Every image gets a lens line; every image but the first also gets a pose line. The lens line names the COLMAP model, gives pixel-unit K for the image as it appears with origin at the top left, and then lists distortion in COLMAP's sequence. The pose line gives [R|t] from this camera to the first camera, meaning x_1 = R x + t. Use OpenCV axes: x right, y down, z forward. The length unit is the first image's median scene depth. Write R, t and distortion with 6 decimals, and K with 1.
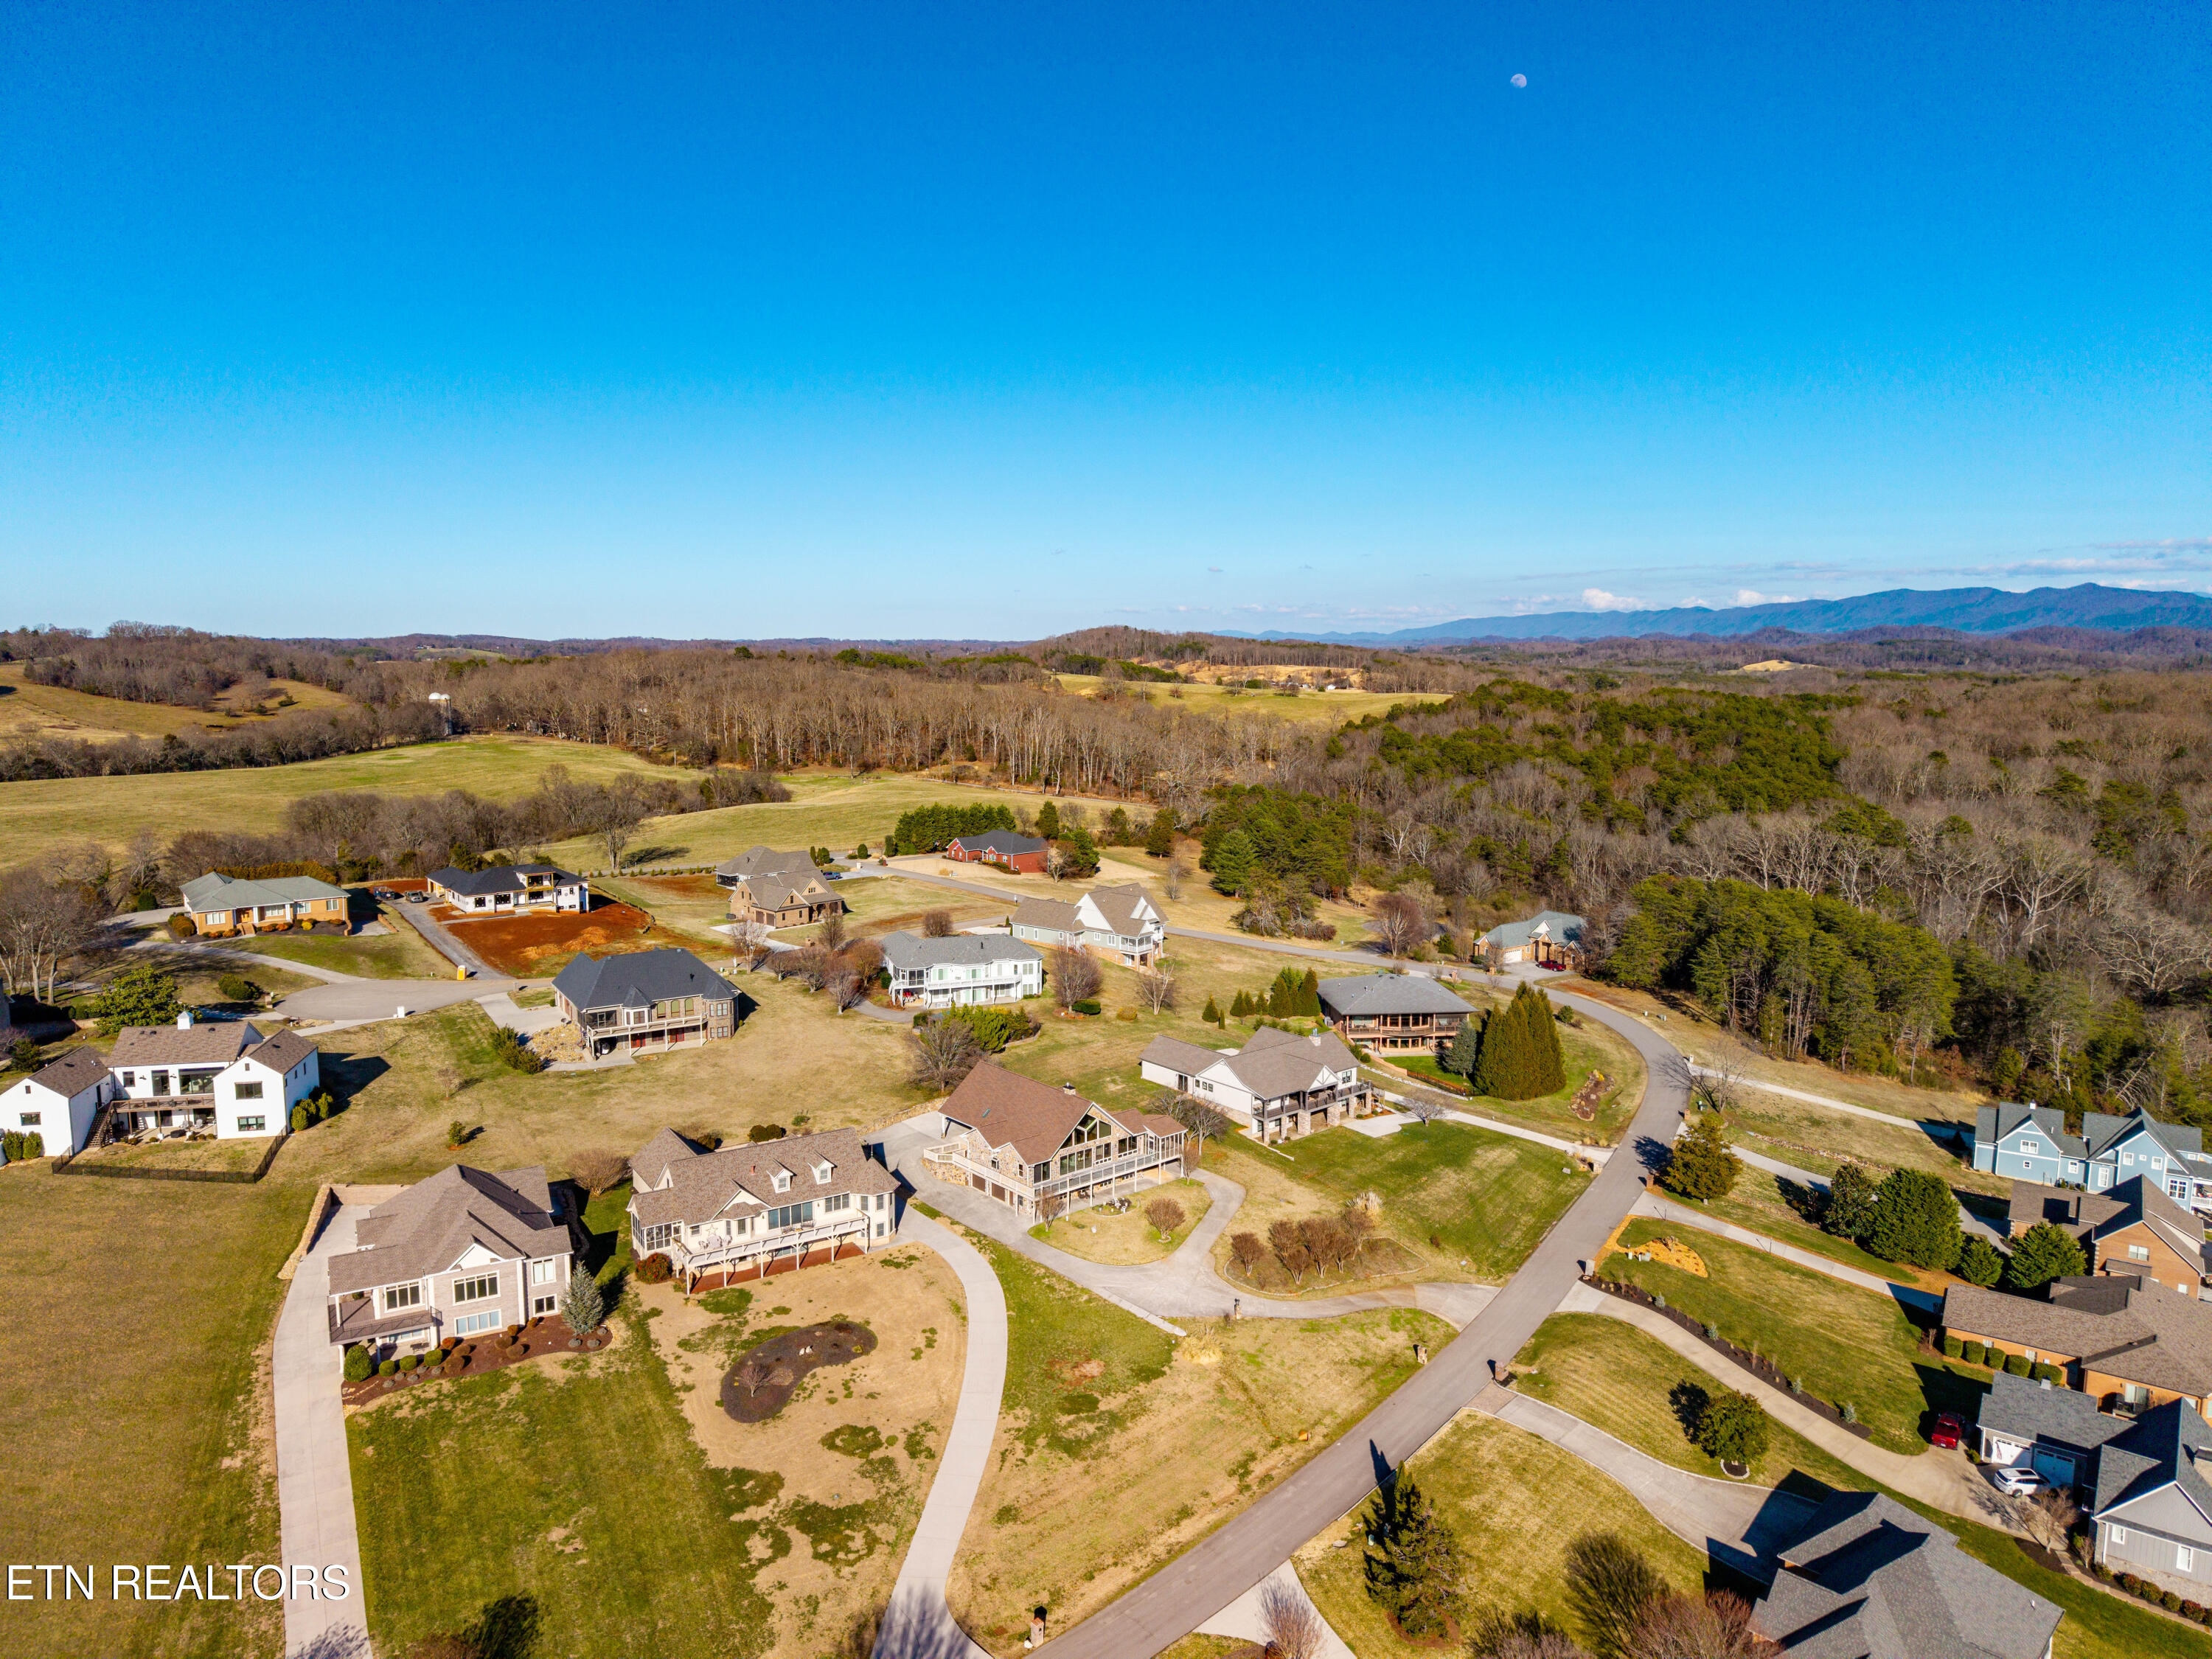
lens RADIAL K [[1478.0, 0, 1119.5], [0, 1478.0, 823.6], [0, 0, 1]] dist [0.036702, -0.034575]
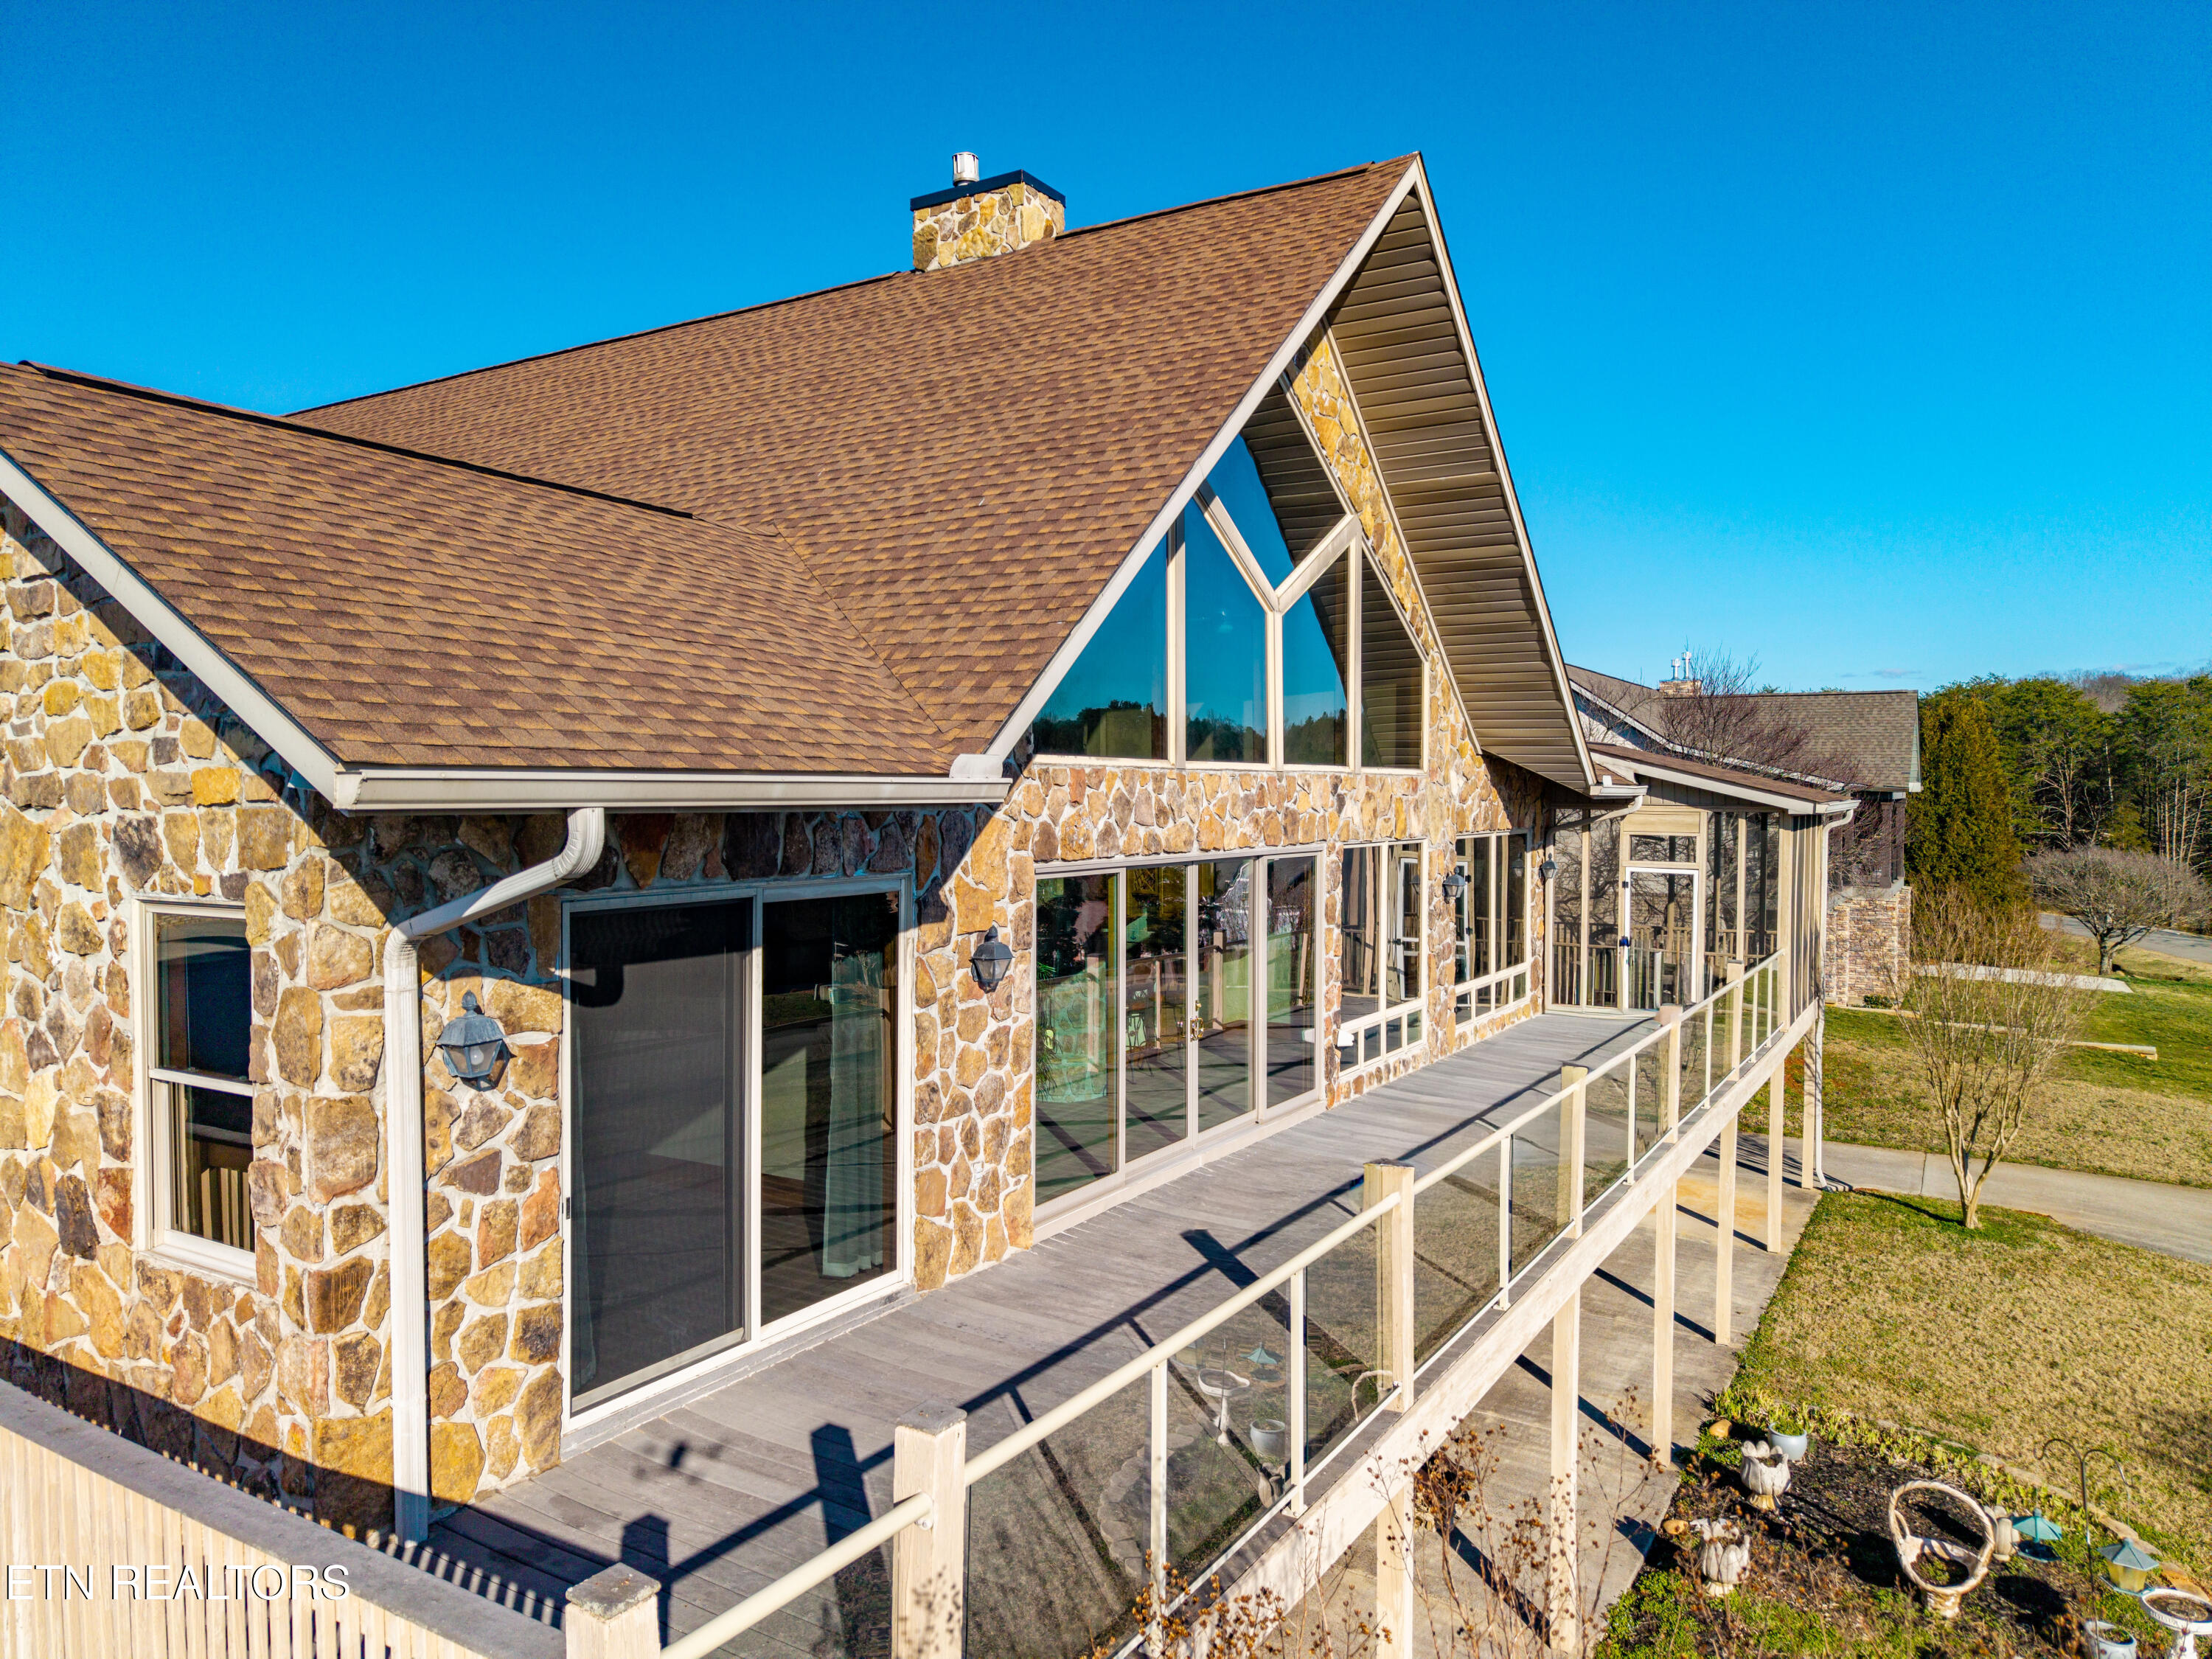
lens RADIAL K [[1478.0, 0, 1094.0], [0, 1478.0, 825.6], [0, 0, 1]] dist [0.036702, -0.034575]
pose [[0.954544, -0.007768, 0.297967, -0.057131], [0.036557, 0.995164, -0.091168, 0.234219], [-0.295818, 0.097917, 0.950213, 0.964822]]
